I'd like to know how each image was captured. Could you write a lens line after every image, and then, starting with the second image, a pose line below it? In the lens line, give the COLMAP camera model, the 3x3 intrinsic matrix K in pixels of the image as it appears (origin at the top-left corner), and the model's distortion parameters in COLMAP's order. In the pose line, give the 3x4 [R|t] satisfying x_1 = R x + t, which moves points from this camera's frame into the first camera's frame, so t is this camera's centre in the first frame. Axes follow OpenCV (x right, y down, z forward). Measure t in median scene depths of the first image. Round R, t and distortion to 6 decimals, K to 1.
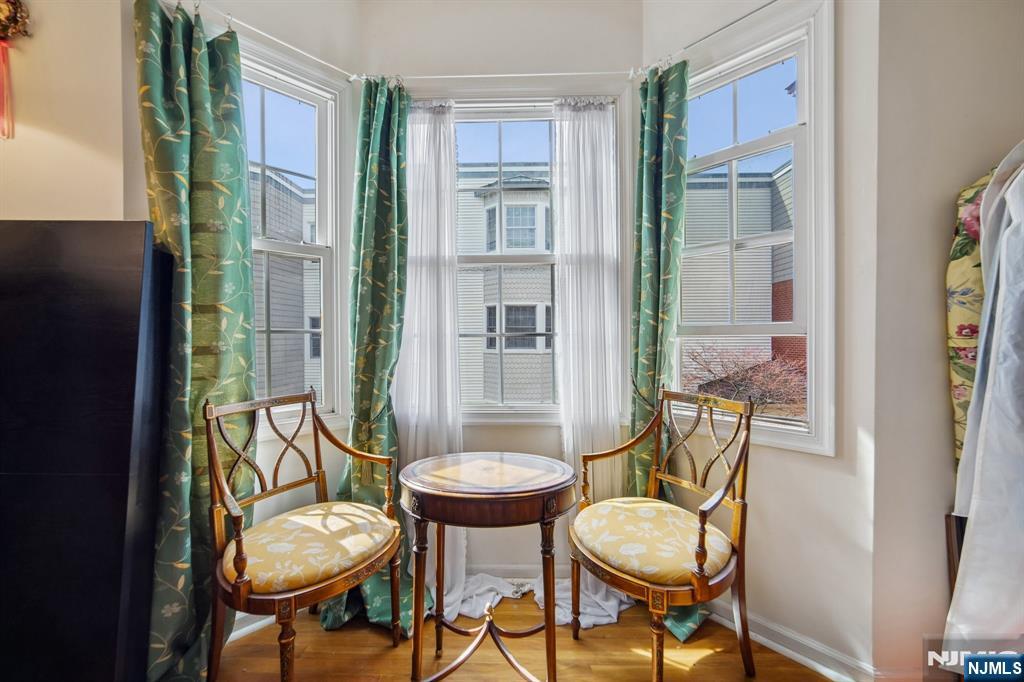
lens RADIAL K [[401.8, 0, 519.1], [0, 401.8, 340.9], [0, 0, 1]] dist [-0.000944, -0.000030]
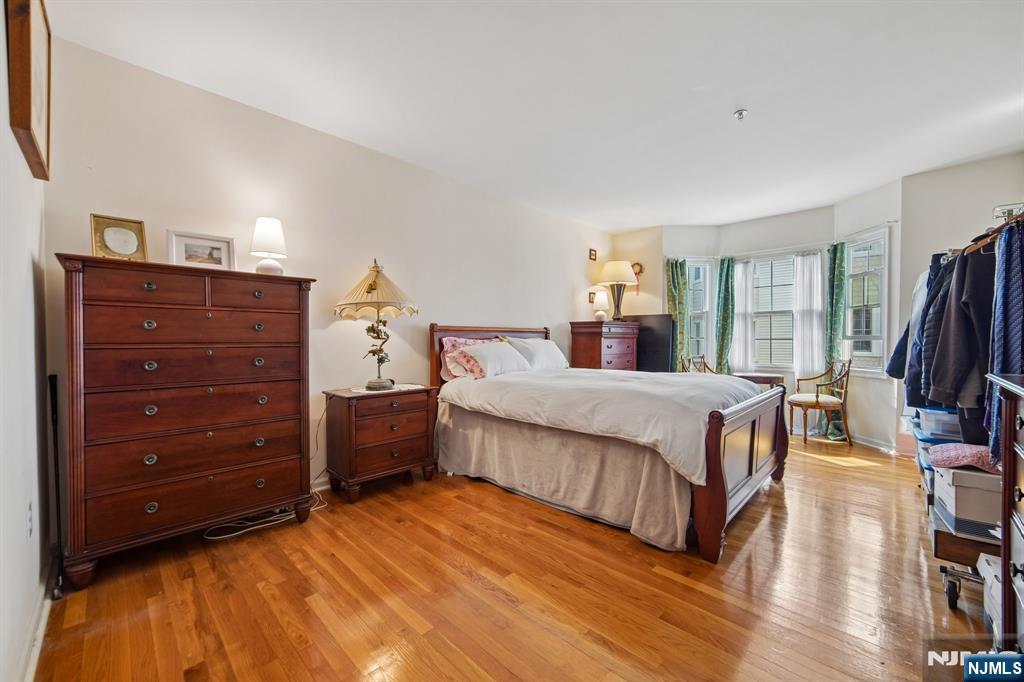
lens RADIAL K [[401.8, 0, 519.1], [0, 401.8, 340.9], [0, 0, 1]] dist [-0.000944, -0.000030]
pose [[0.735048, 0.007407, -0.677974, 0.611528], [-0.006359, 0.999972, 0.004031, -0.002463], [0.677985, 0.001349, 0.735075, -2.436547]]
